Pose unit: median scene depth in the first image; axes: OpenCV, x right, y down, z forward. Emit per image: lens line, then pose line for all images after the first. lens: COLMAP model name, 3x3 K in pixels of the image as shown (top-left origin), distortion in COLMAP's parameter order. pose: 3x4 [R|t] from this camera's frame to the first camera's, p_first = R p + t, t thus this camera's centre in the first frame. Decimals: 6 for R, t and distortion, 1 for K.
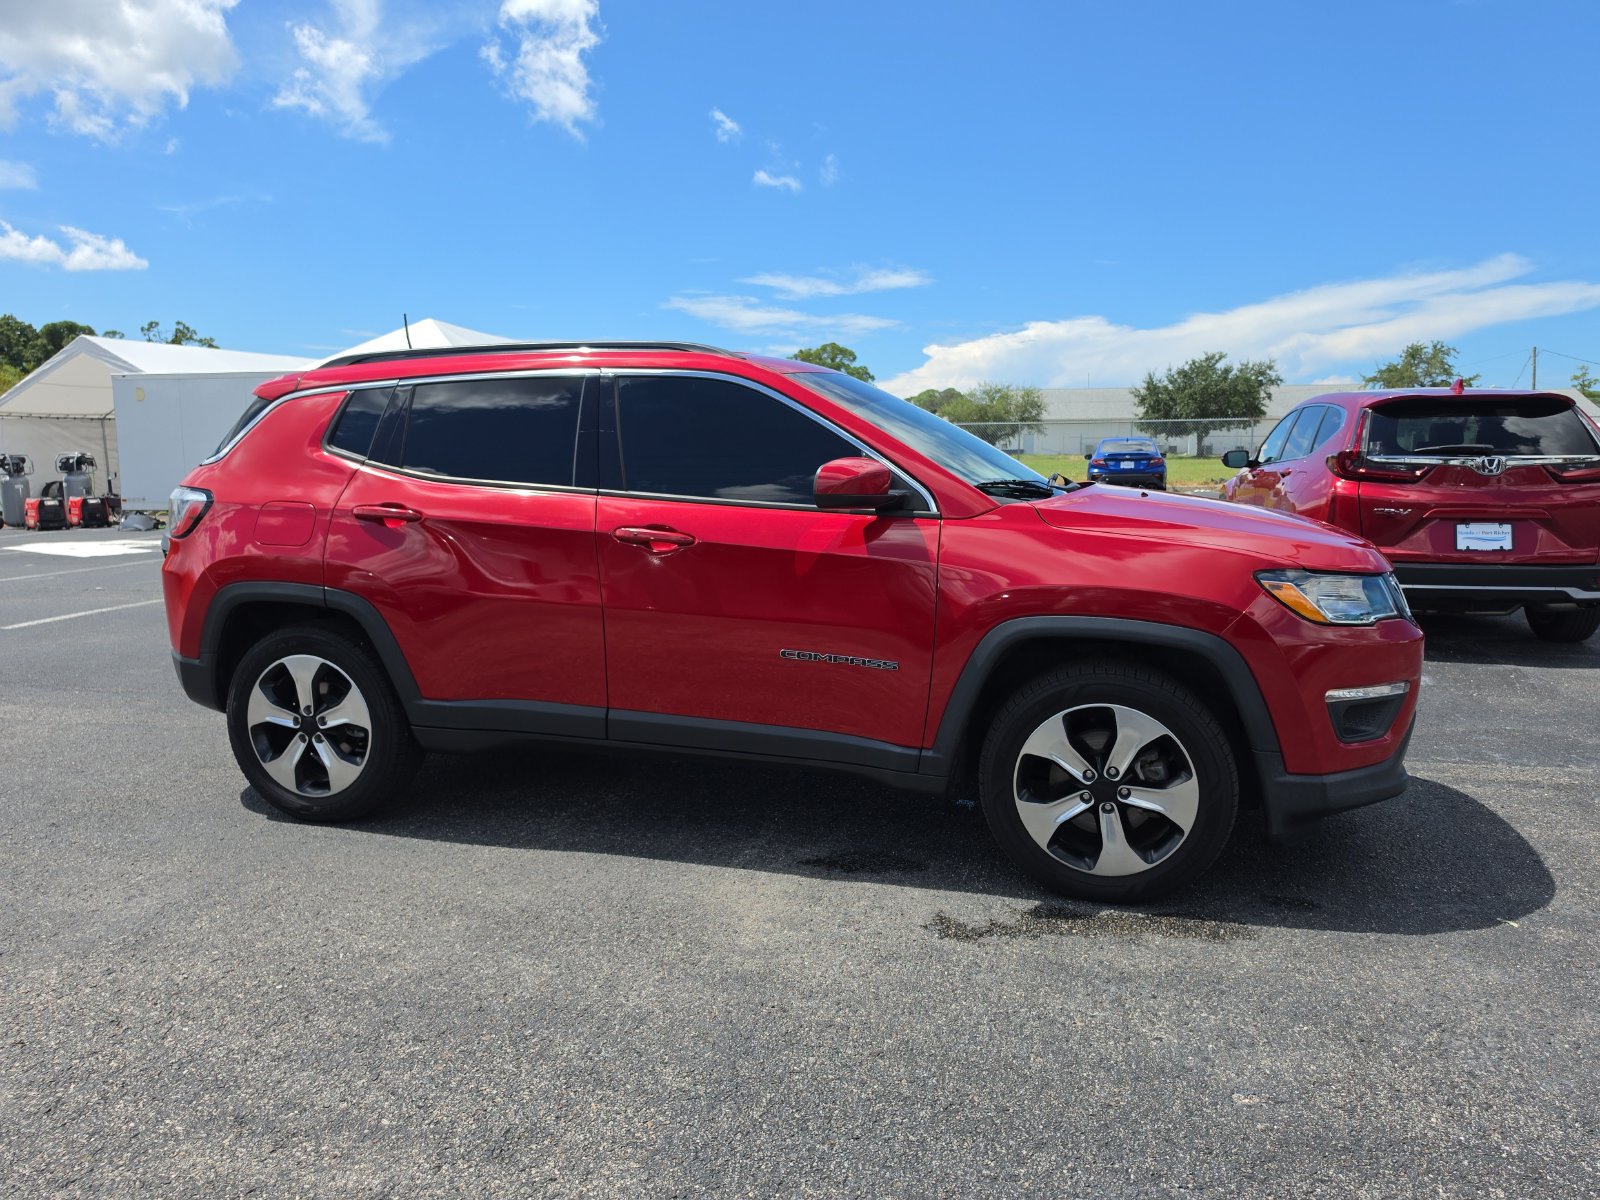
lens RADIAL K [[1248.4, 0, 795.6], [0, 1248.4, 615.6], [0, 0, 1]] dist [0.058734, -0.100412]
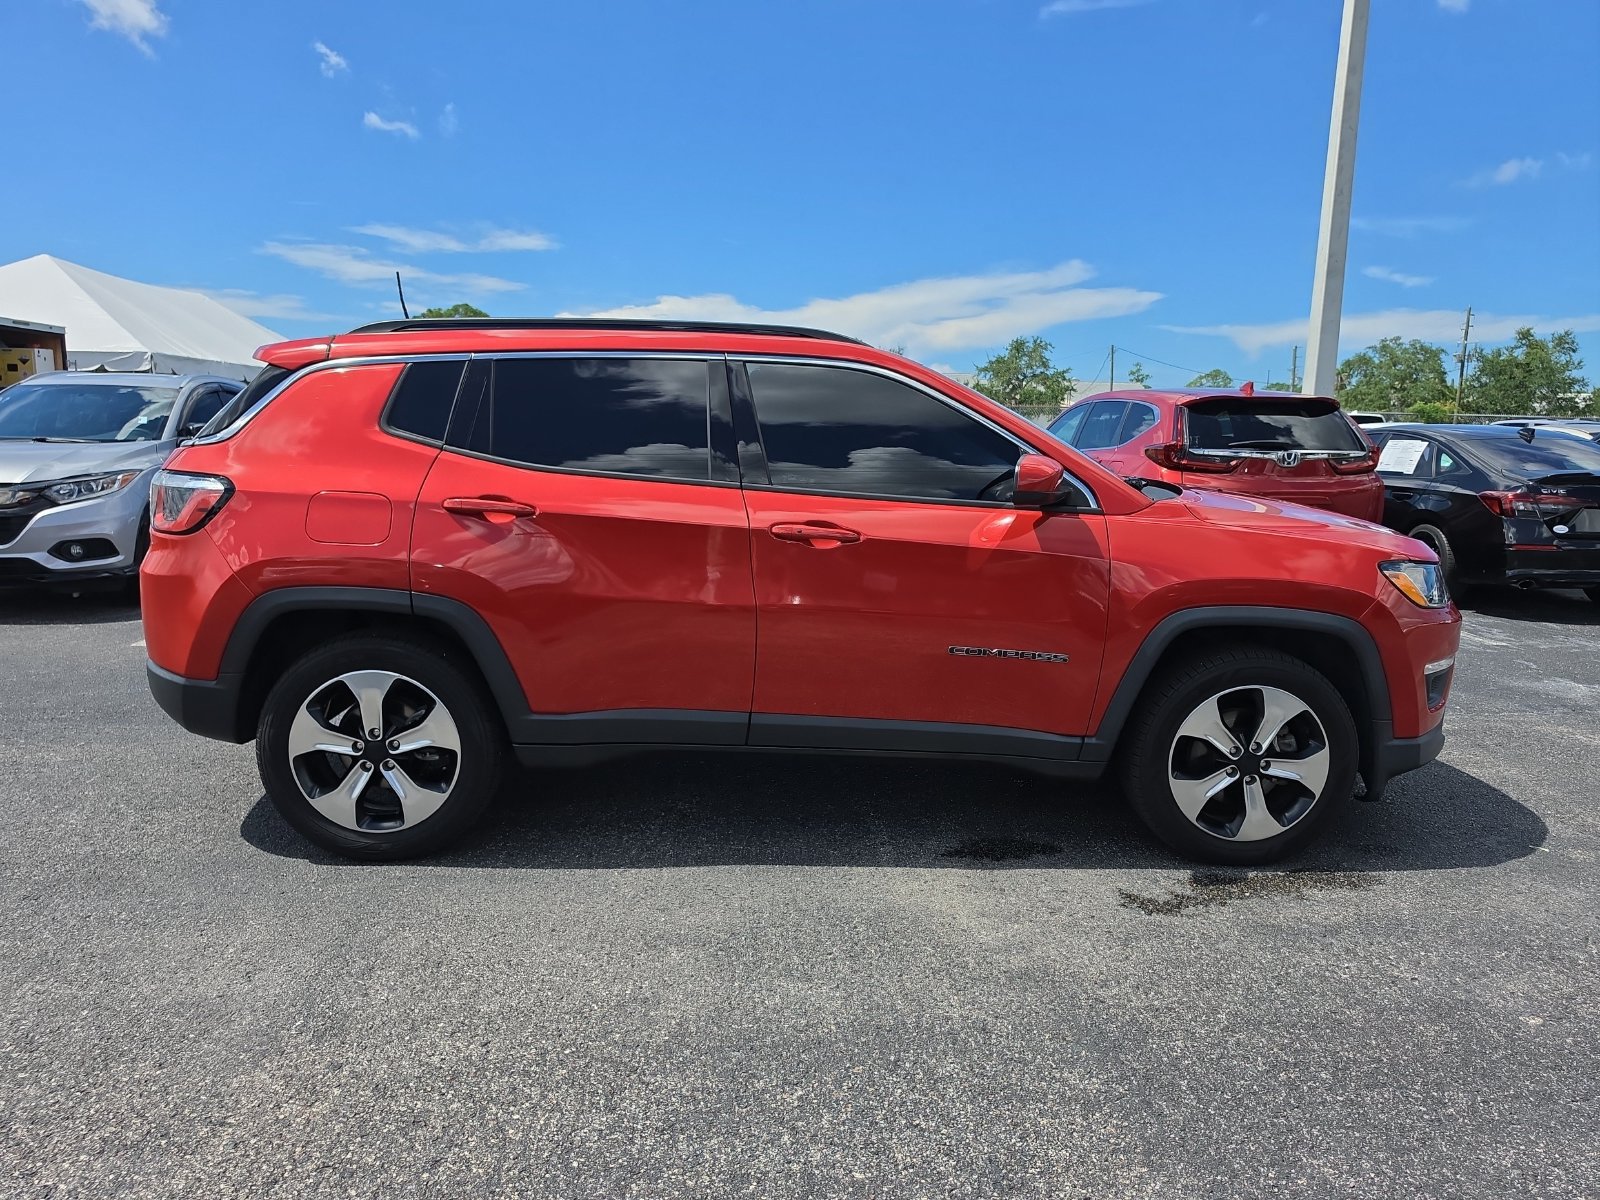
lens RADIAL K [[1248.4, 0, 799.7], [0, 1248.4, 606.0], [0, 0, 1]] dist [0.058734, -0.100412]
pose [[0.936758, -0.026825, 0.348948, -0.412090], [0.020509, 0.999552, 0.021784, -0.025186], [-0.349376, -0.013250, 0.936889, 0.091069]]
